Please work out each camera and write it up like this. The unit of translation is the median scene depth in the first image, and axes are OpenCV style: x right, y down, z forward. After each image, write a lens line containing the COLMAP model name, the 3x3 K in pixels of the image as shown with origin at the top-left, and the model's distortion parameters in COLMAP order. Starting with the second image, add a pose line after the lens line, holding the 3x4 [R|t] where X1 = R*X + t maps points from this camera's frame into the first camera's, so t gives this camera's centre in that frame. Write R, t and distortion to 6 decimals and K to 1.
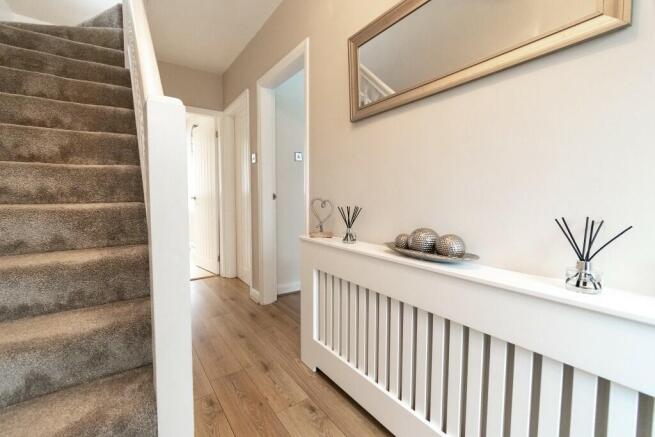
lens RADIAL K [[289.5, 0, 328.1], [0, 289.5, 215.7], [0, 0, 1]] dist [-0.001379, -0.000555]
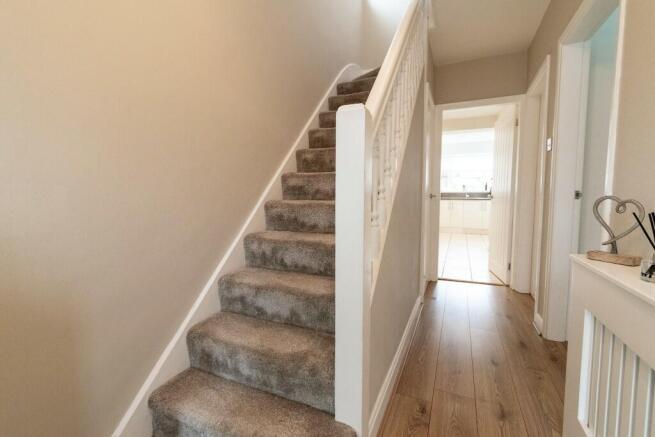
lens RADIAL K [[289.5, 0, 328.1], [0, 289.5, 215.7], [0, 0, 1]] dist [-0.001379, -0.000555]
pose [[0.496594, 0.058931, -0.865980, 0.196275], [-0.055800, 0.997796, 0.035903, -0.010586], [0.866187, 0.030493, 0.498788, 0.194146]]
